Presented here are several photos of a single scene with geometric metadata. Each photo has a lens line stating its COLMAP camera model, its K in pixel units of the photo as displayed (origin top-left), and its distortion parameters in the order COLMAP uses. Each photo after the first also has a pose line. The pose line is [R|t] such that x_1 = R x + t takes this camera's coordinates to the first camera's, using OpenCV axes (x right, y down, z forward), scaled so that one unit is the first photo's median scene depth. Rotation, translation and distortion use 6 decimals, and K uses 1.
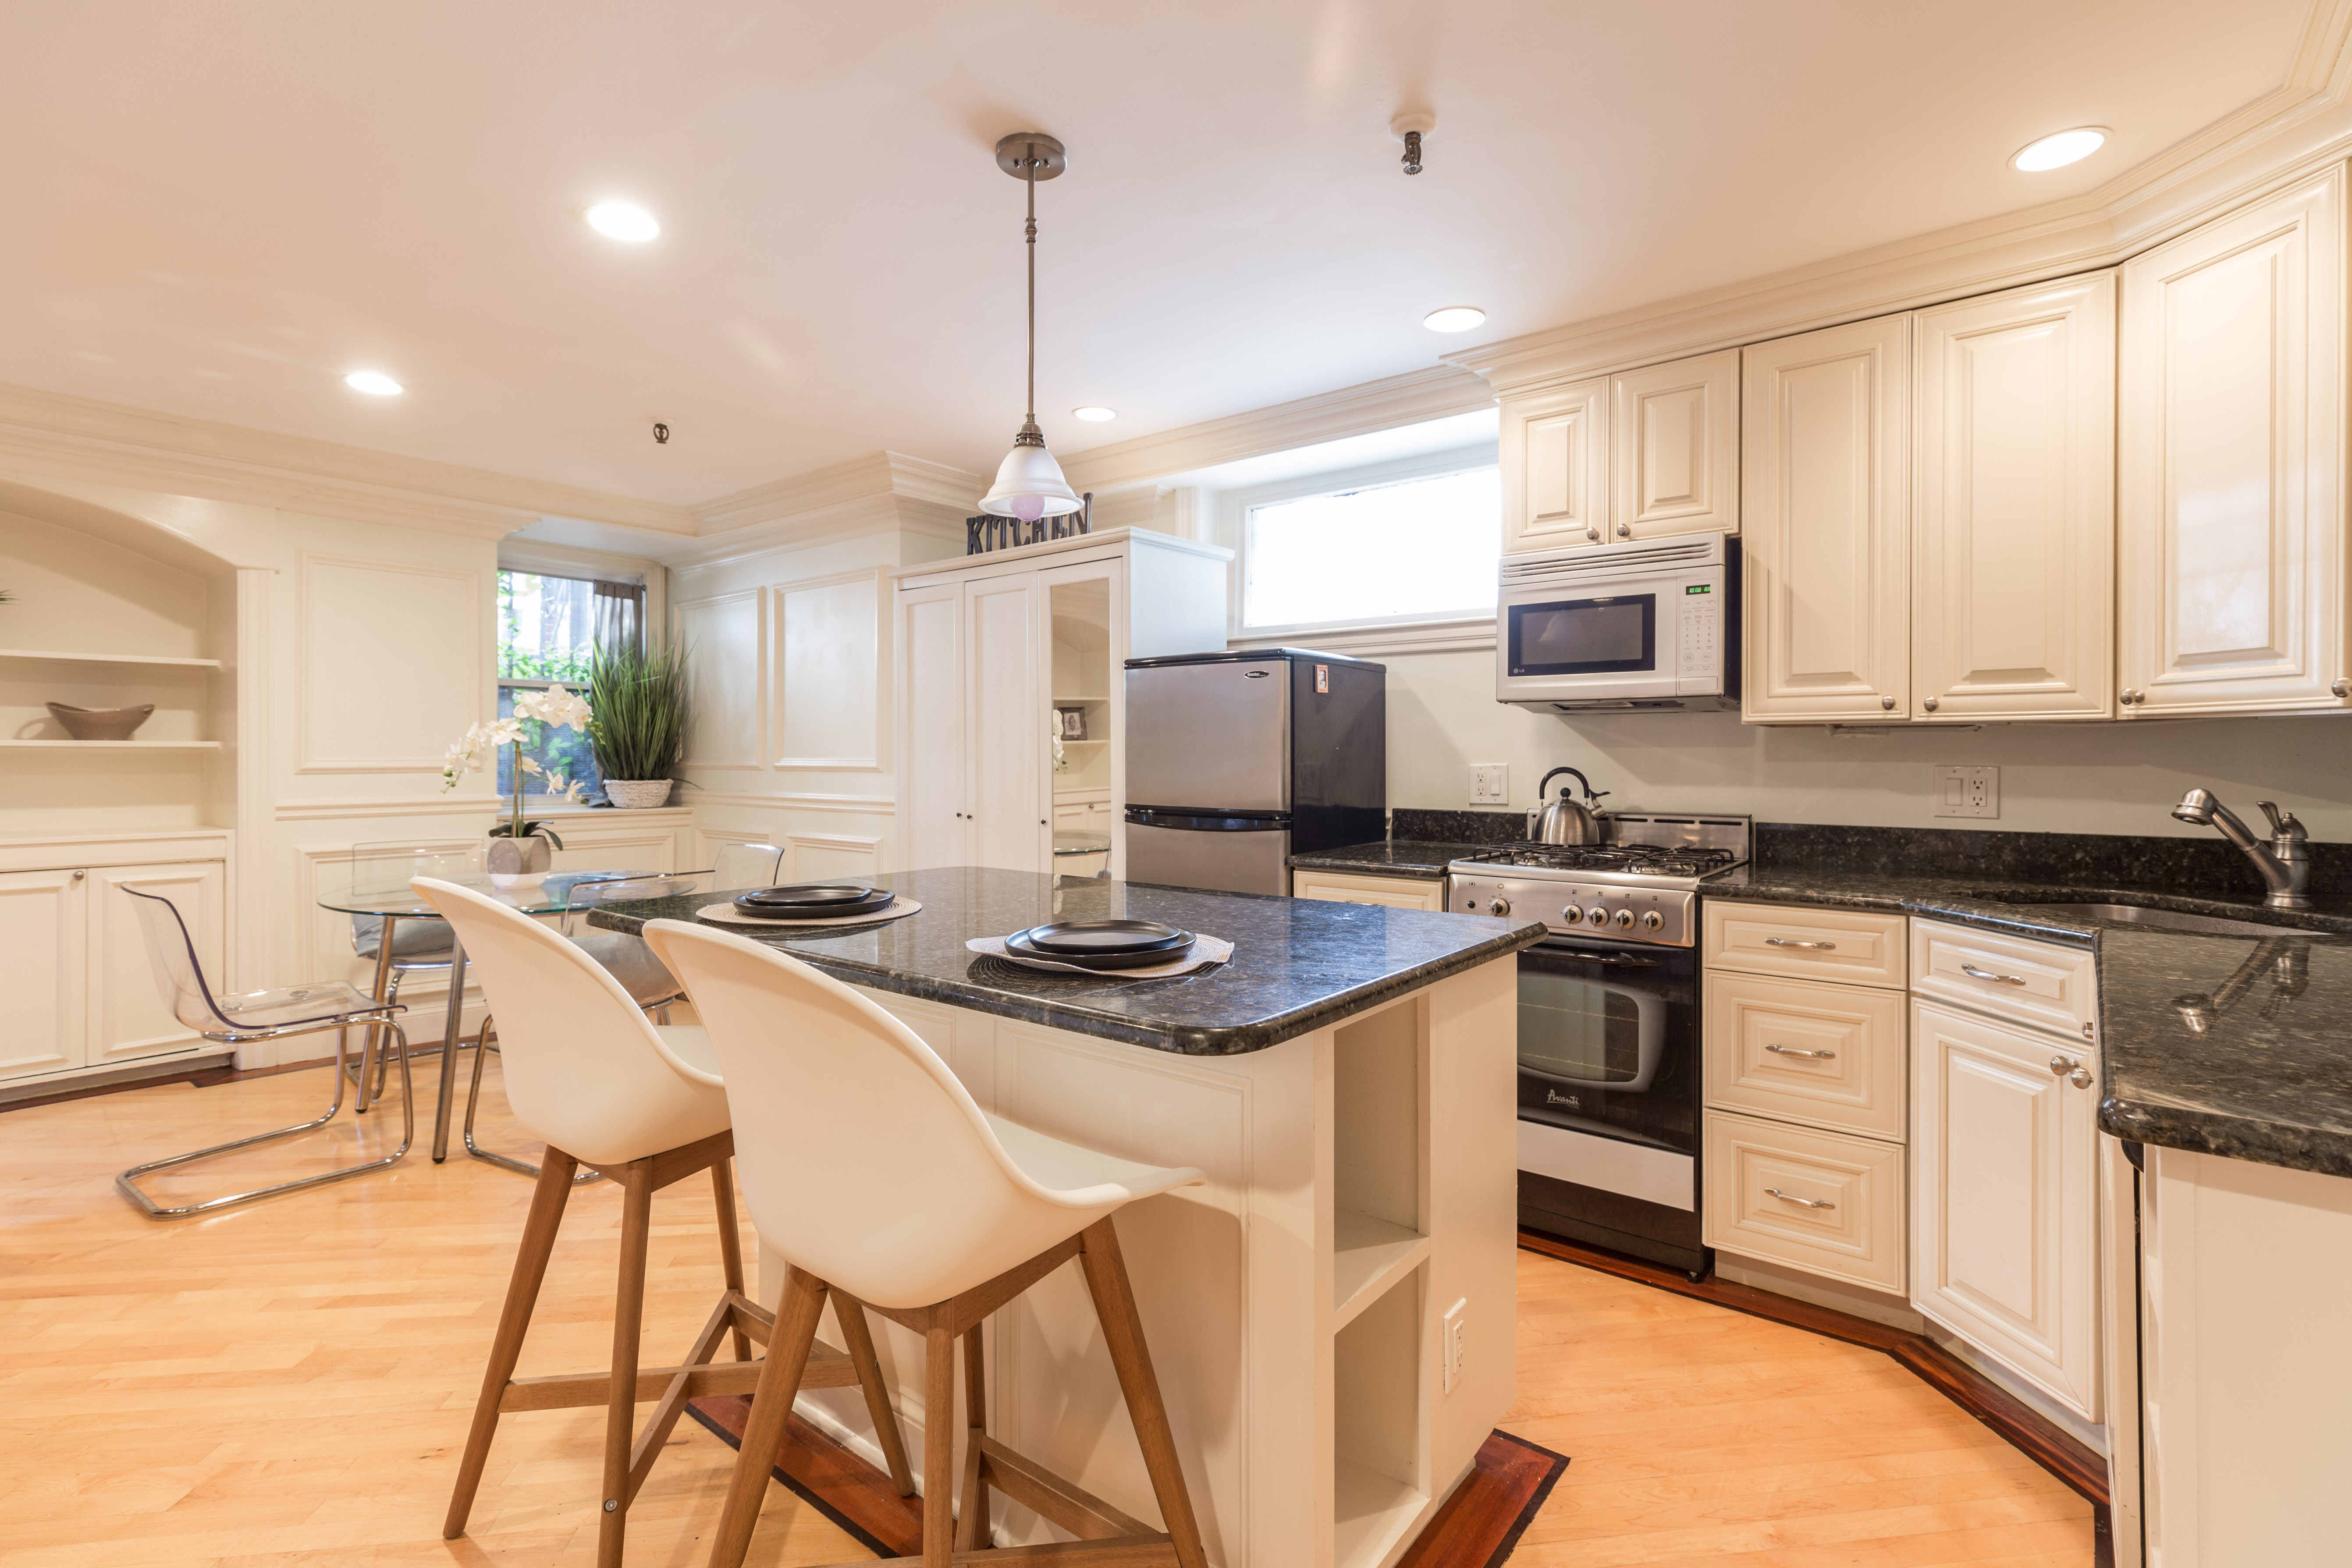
lens RADIAL K [[1071.1, 0, 1183.2], [0, 1071.1, 761.0], [0, 0, 1]] dist [0.010707, 0.000784]
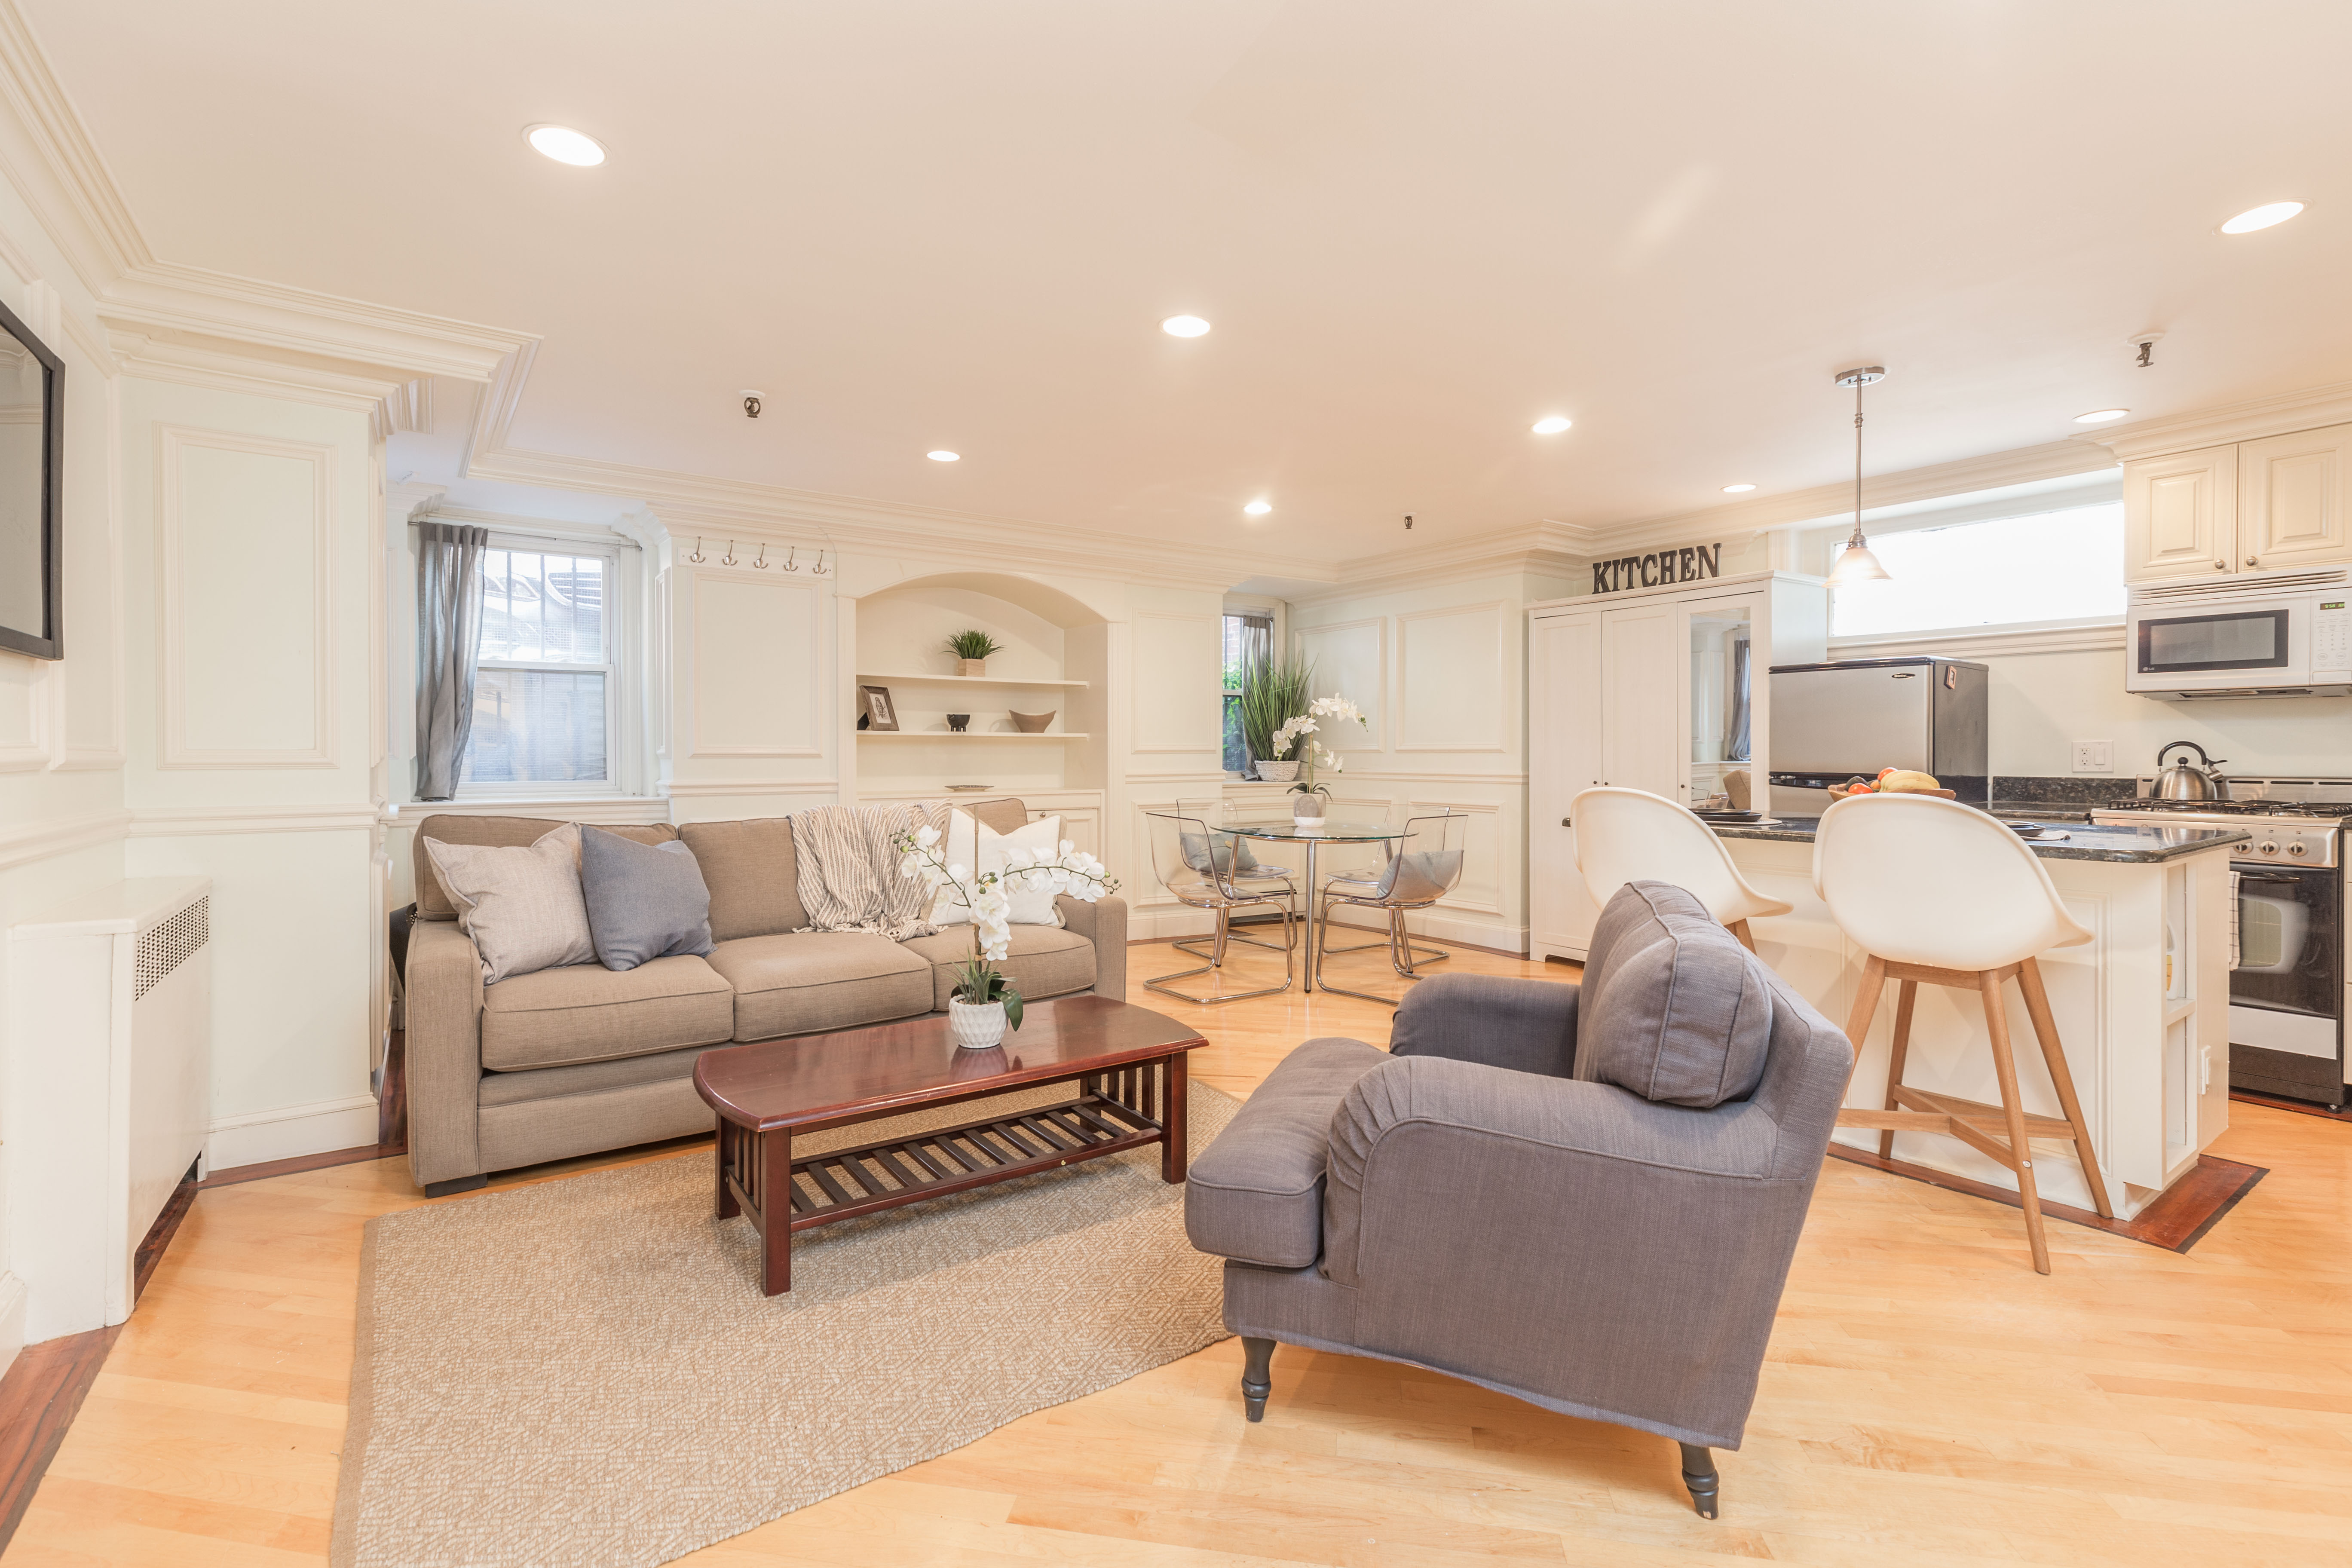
lens RADIAL K [[1058.8, 0, 1180.4], [0, 1058.8, 759.4], [0, 0, 1]] dist [0.012139, 0.000871]
pose [[0.960739, -0.000609, -0.277453, -0.386722], [0.001008, 0.999999, 0.001298, 0.020892], [0.277452, -0.001527, 0.960738, -0.502313]]
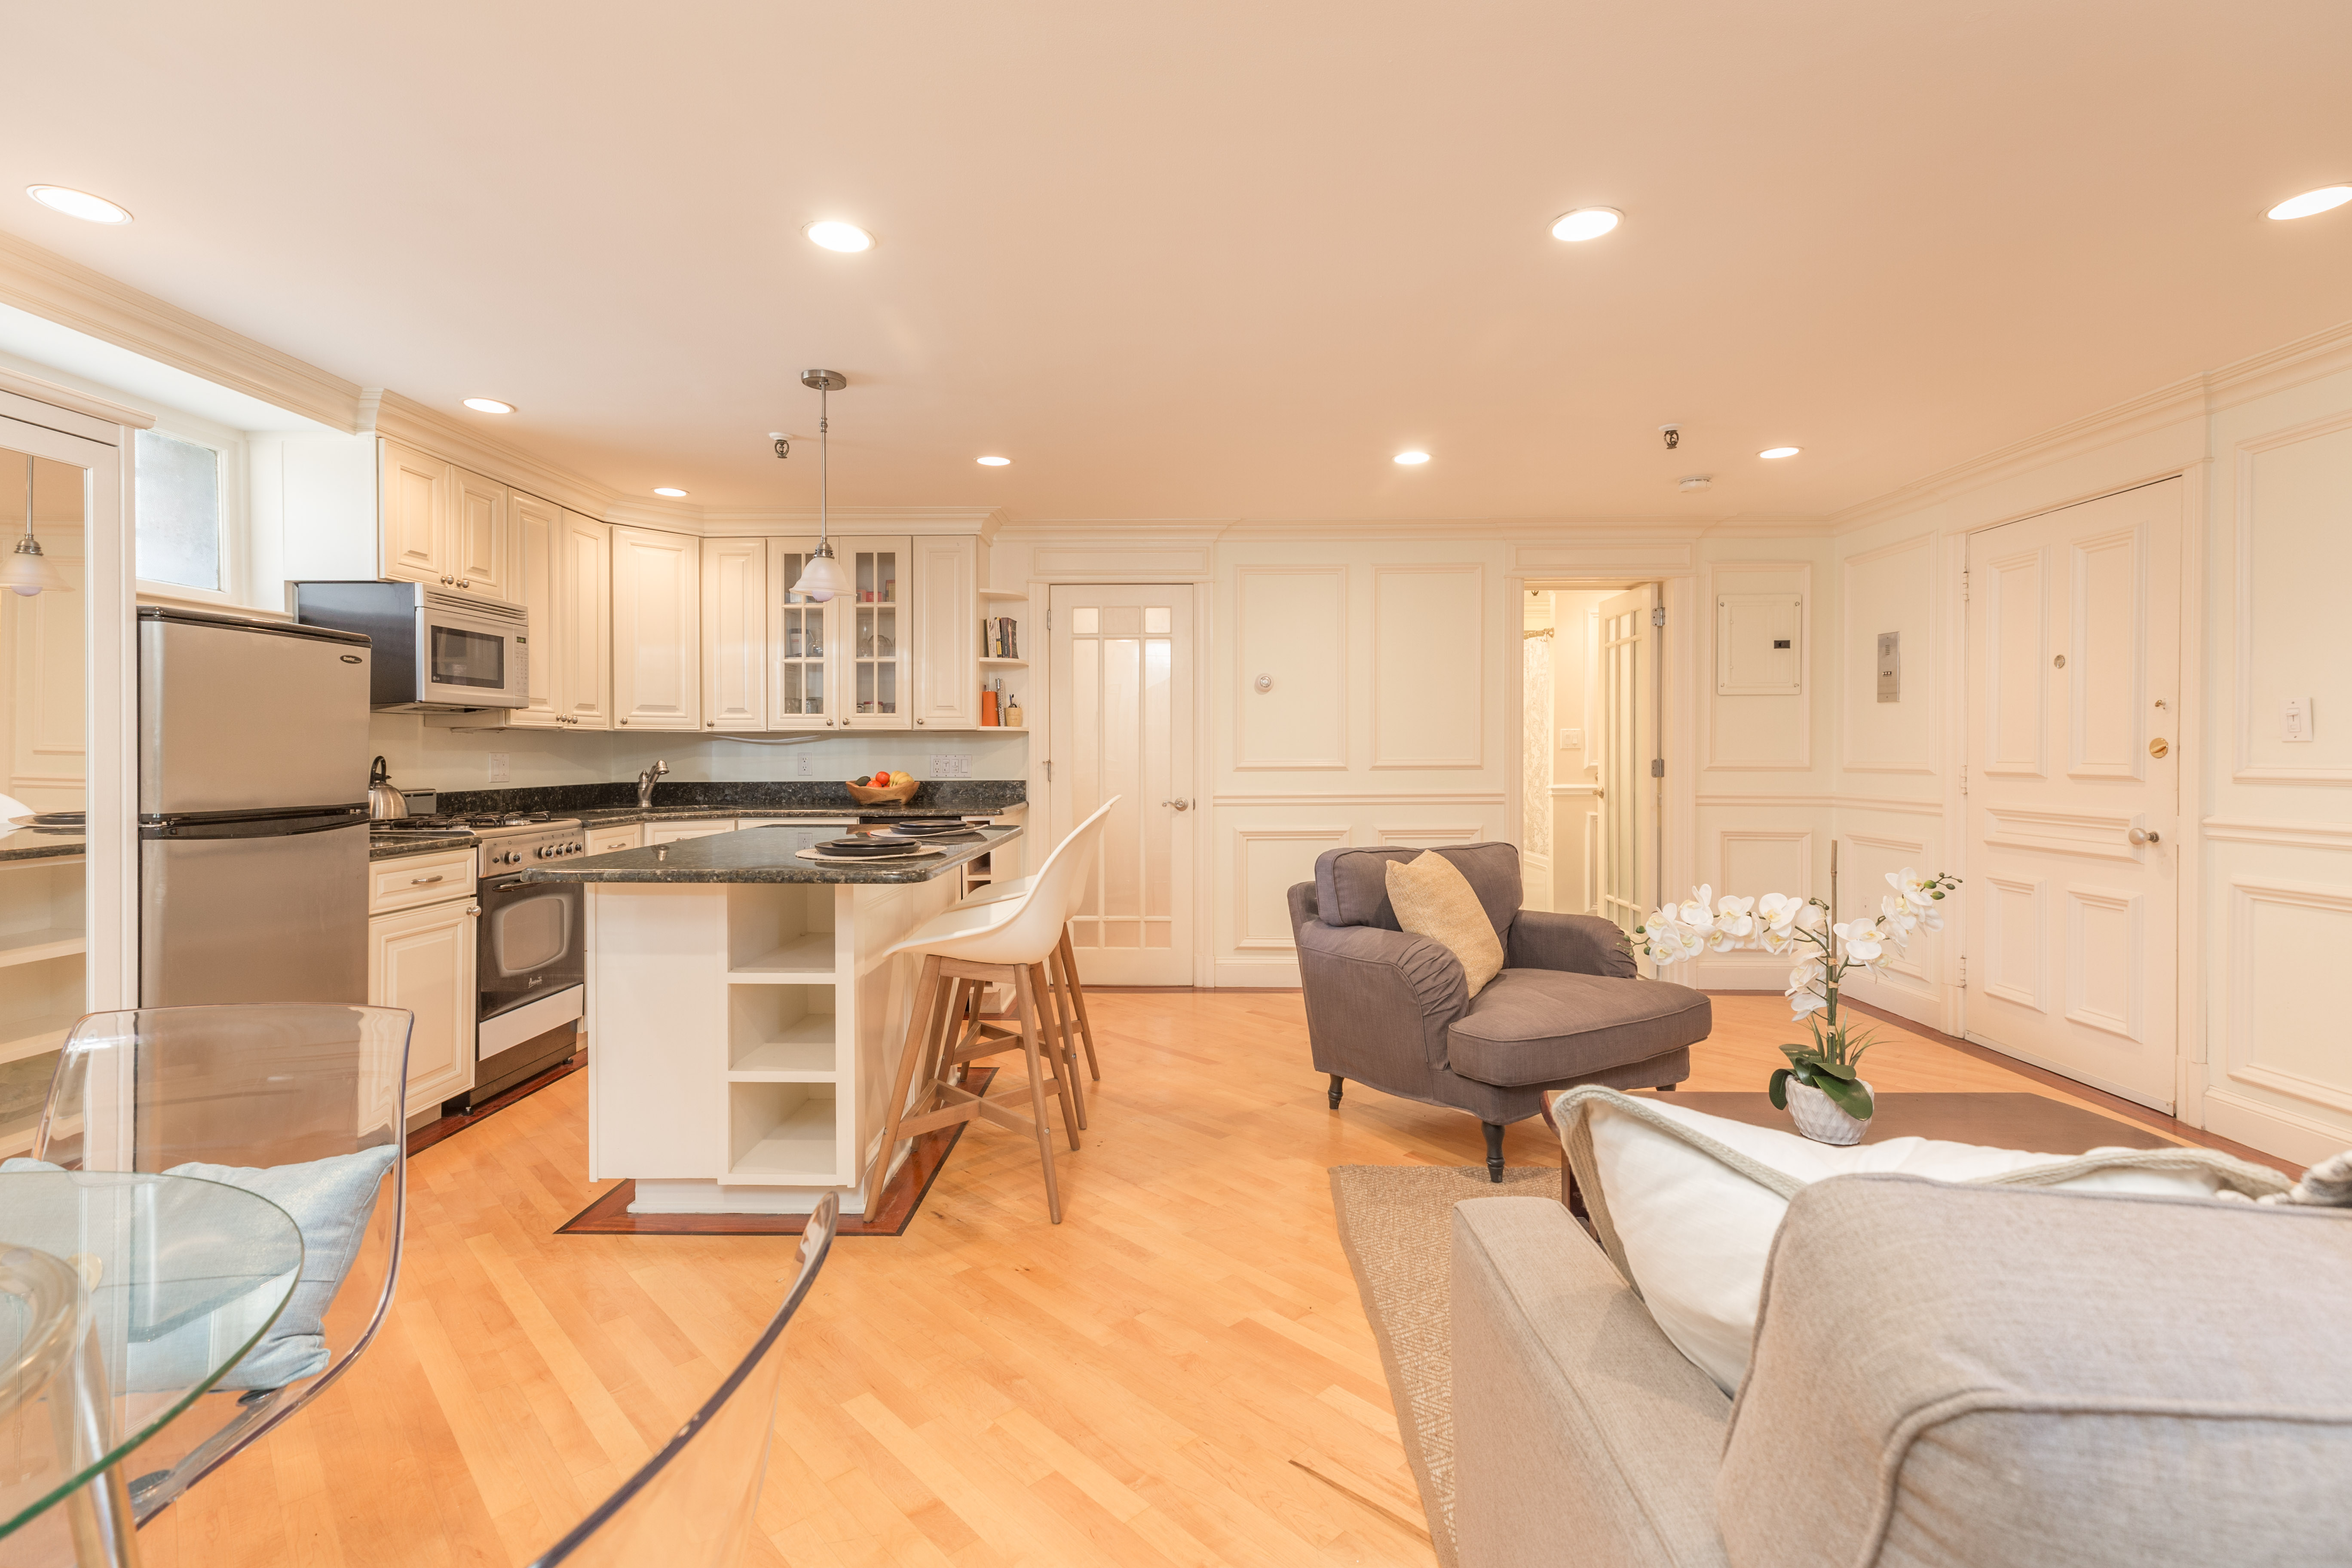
lens RADIAL K [[1071.1, 0, 1183.2], [0, 1071.1, 761.0], [0, 0, 1]] dist [0.010707, 0.000784]
pose [[-0.593800, -0.008524, 0.804568, -0.986378], [0.000054, 0.999943, 0.010634, -0.000966], [-0.804613, 0.006359, -0.593766, 0.847191]]
